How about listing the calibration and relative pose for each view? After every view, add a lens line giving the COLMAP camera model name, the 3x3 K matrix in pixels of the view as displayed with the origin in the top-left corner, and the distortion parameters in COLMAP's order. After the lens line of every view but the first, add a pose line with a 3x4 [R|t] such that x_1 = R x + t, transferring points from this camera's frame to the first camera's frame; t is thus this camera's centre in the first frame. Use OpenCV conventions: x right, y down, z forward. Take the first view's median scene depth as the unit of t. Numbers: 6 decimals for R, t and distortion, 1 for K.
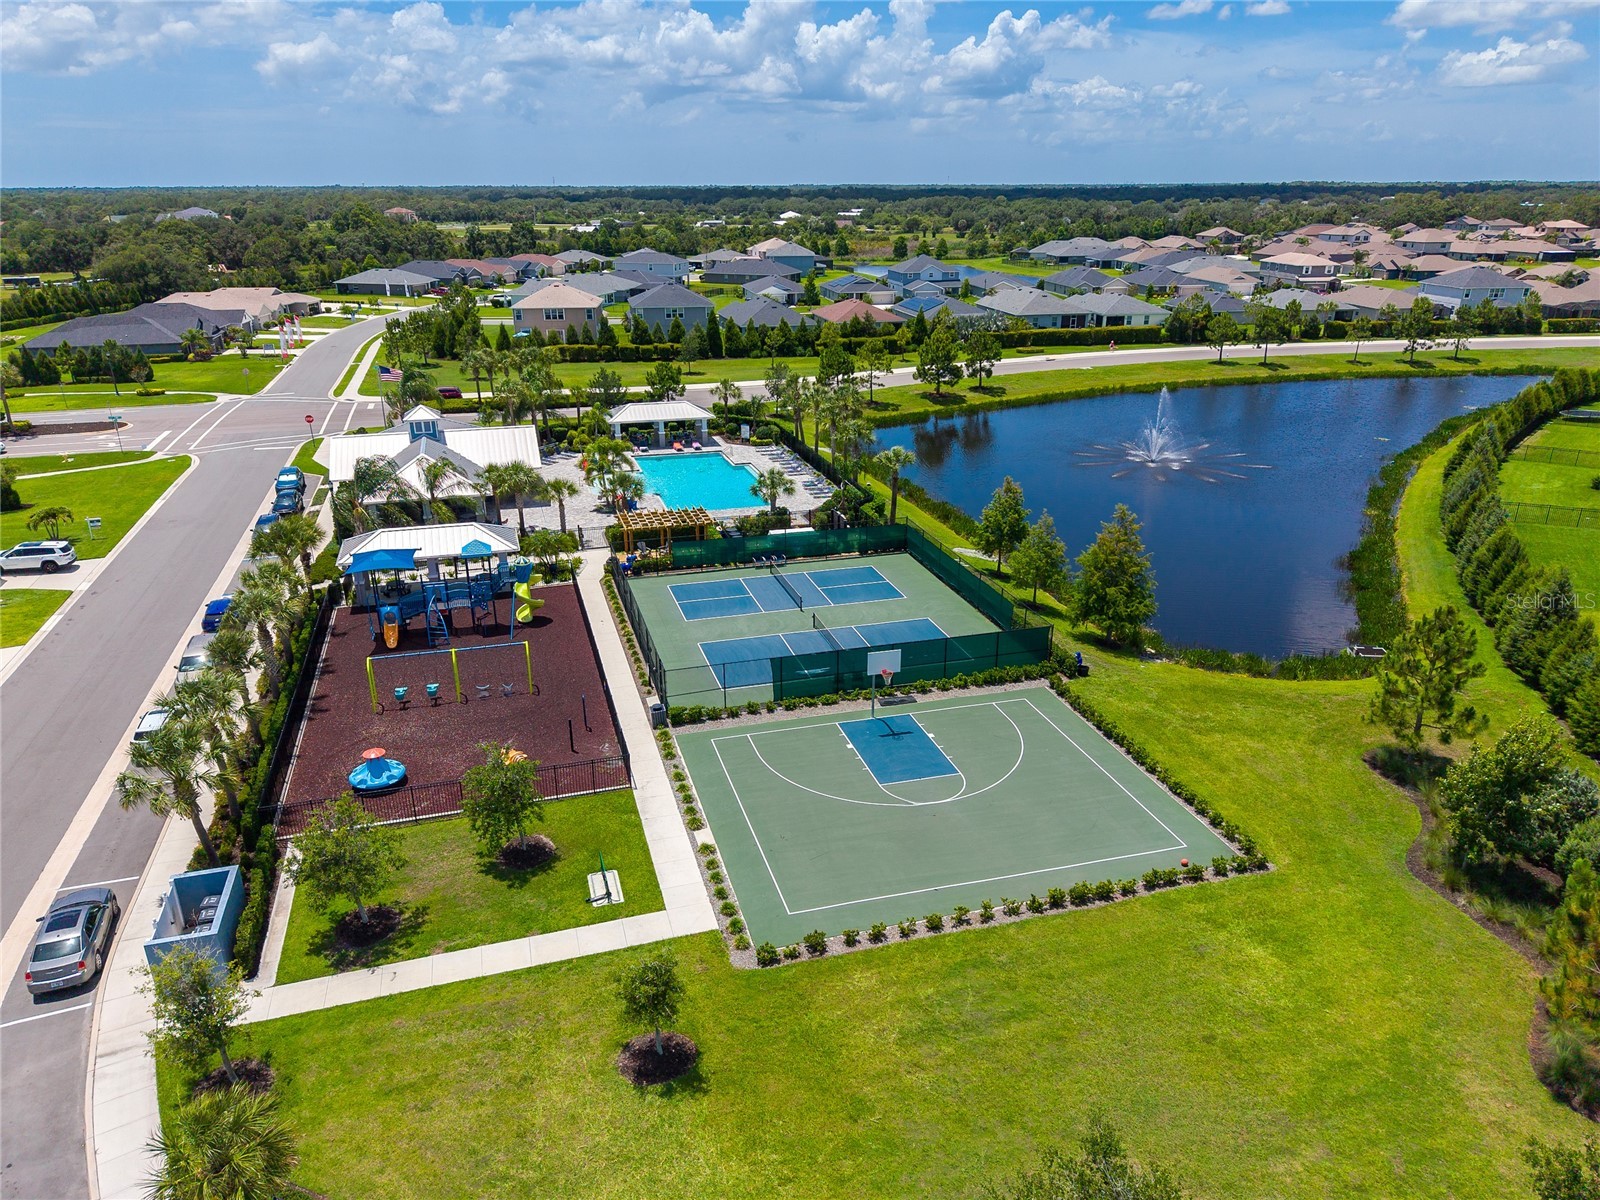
lens RADIAL K [[1123.9, 0, 800.0], [0, 1123.9, 600.0], [0, 0, 1]] dist [0.010896, -0.004711]
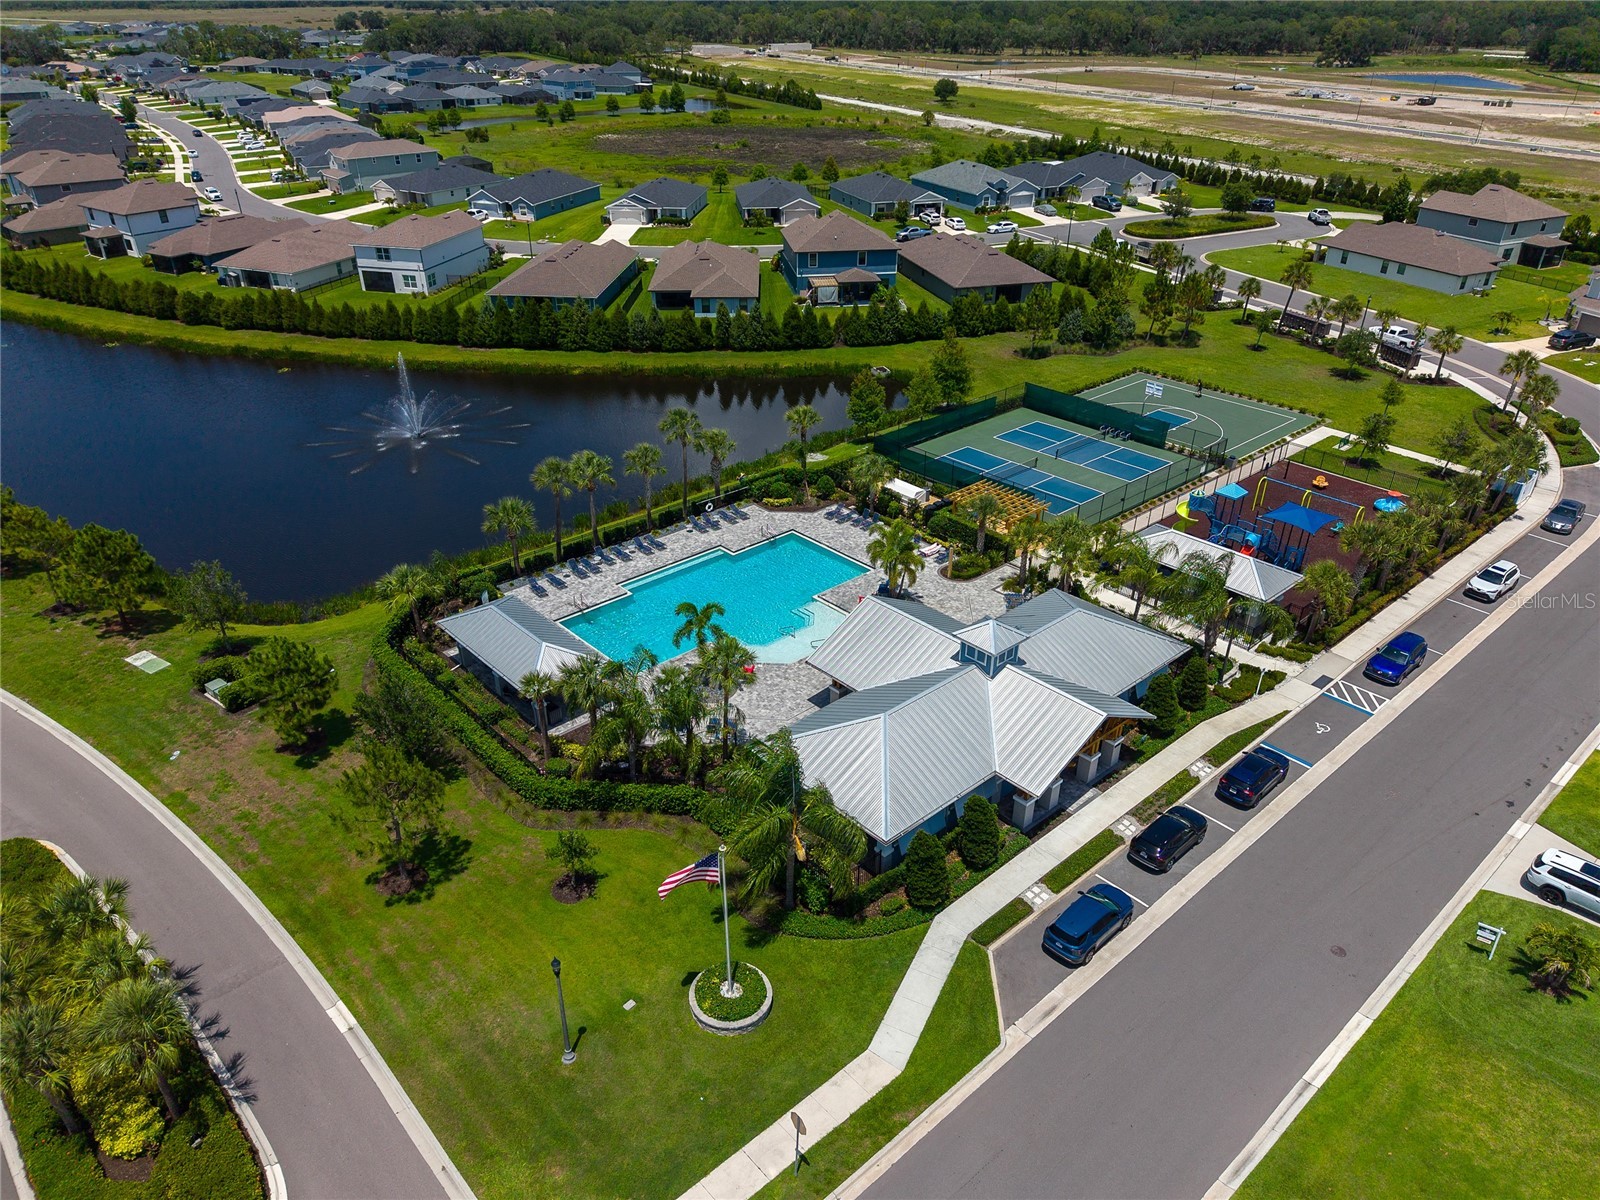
lens RADIAL K [[1143.0, 0, 775.6], [0, 1143.0, 601.8], [0, 0, 1]] dist [0.012990, -0.009623]
pose [[-0.447356, -0.426023, 0.786370, -1.313853], [0.308049, 0.752058, 0.582679, -1.003057], [-0.839630, 0.502905, -0.205202, 2.081082]]
